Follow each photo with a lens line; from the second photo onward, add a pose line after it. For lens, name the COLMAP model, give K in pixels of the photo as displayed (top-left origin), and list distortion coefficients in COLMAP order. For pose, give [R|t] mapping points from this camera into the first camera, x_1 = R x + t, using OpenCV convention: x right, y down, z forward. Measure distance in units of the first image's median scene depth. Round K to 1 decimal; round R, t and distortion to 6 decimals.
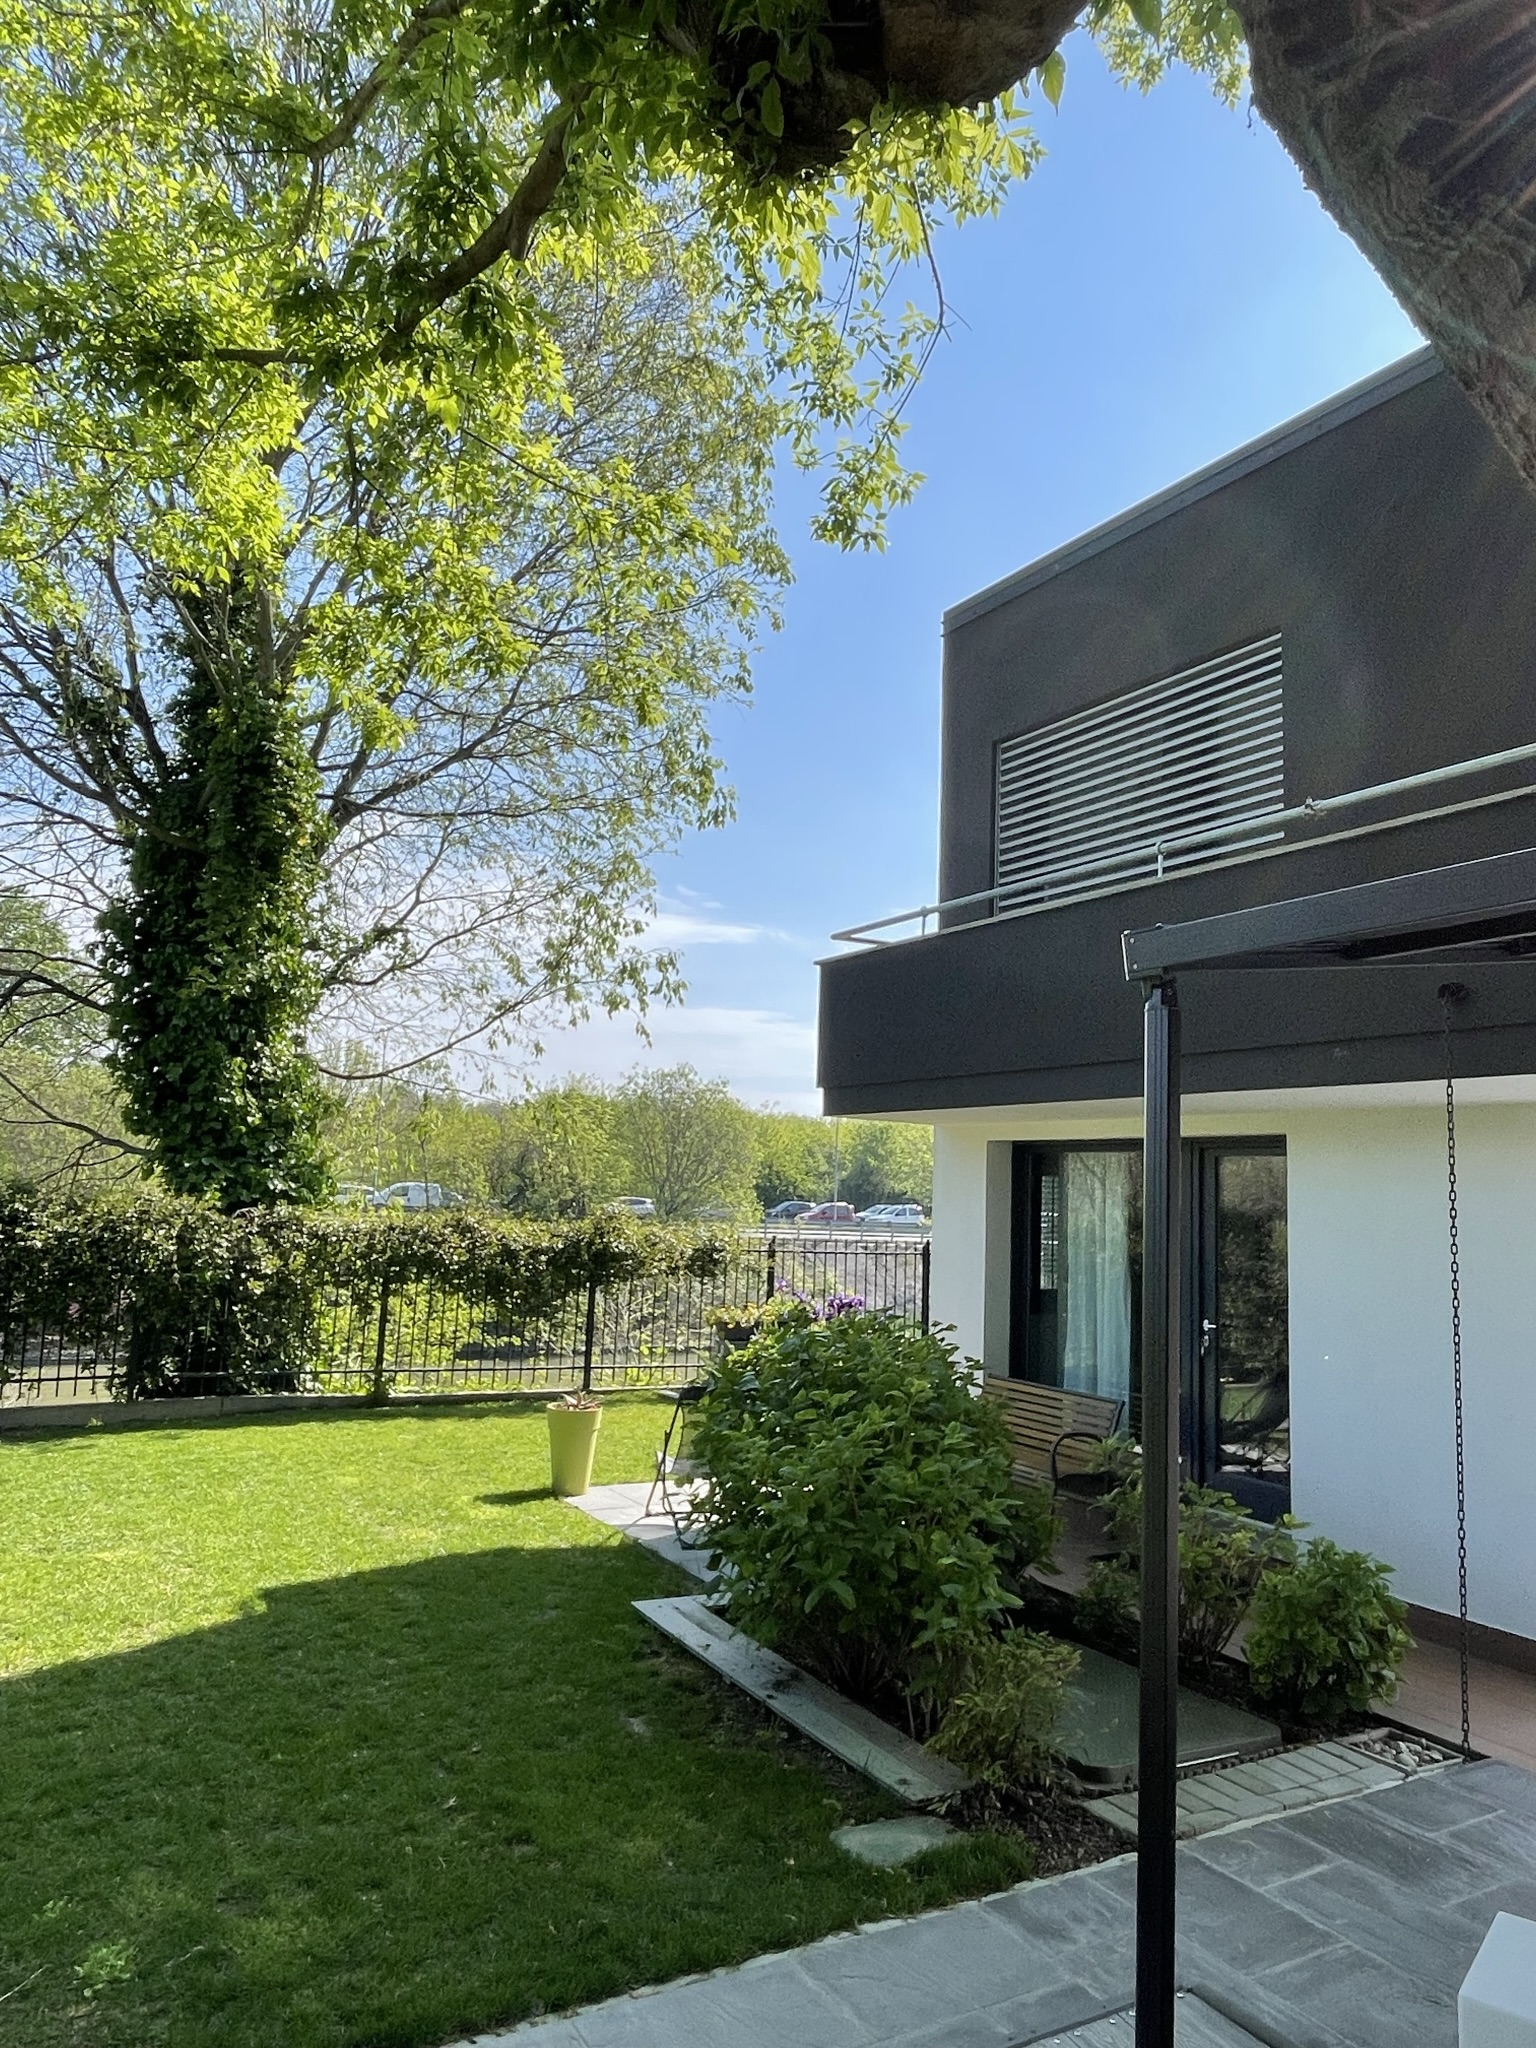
lens RADIAL K [[1379.3, 0, 768.0], [0, 1379.3, 1024.0], [0, 0, 1]] dist [-0.000582, -0.000388]
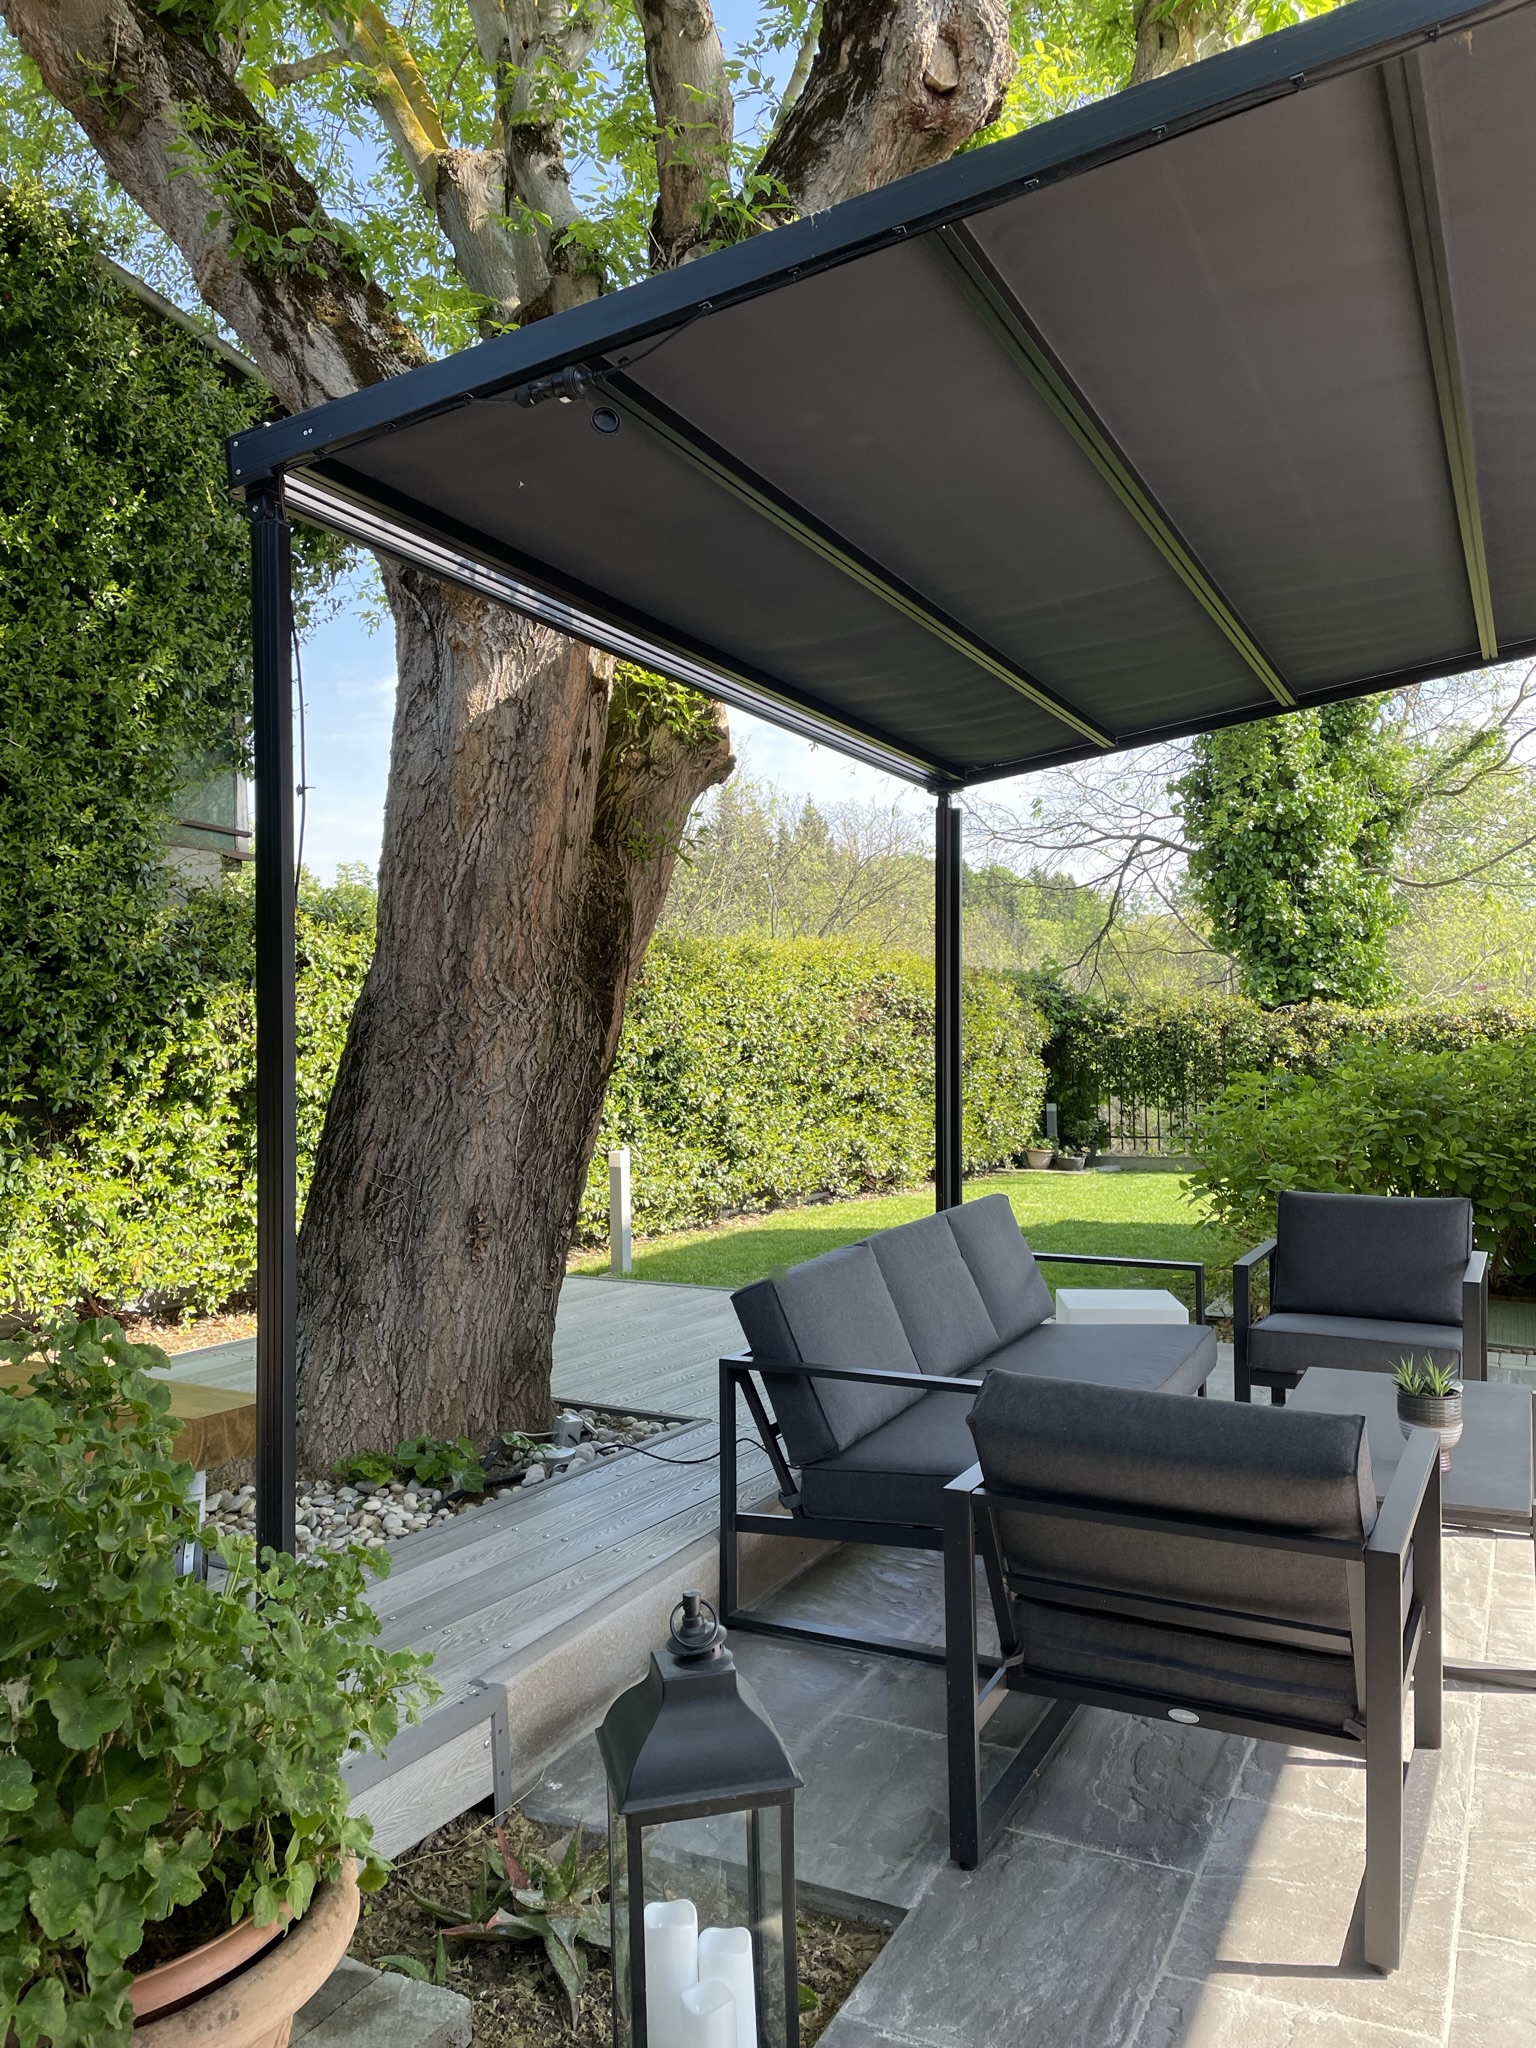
lens RADIAL K [[1507.9, 0, 768.0], [0, 1507.9, 1024.0], [0, 0, 1]] dist [0.042009, 0.000413]
pose [[0.539920, -0.046866, -0.840411, 0.479035], [0.126478, 0.991630, 0.025957, 0.059561], [0.832160, -0.120308, 0.541328, -0.080014]]
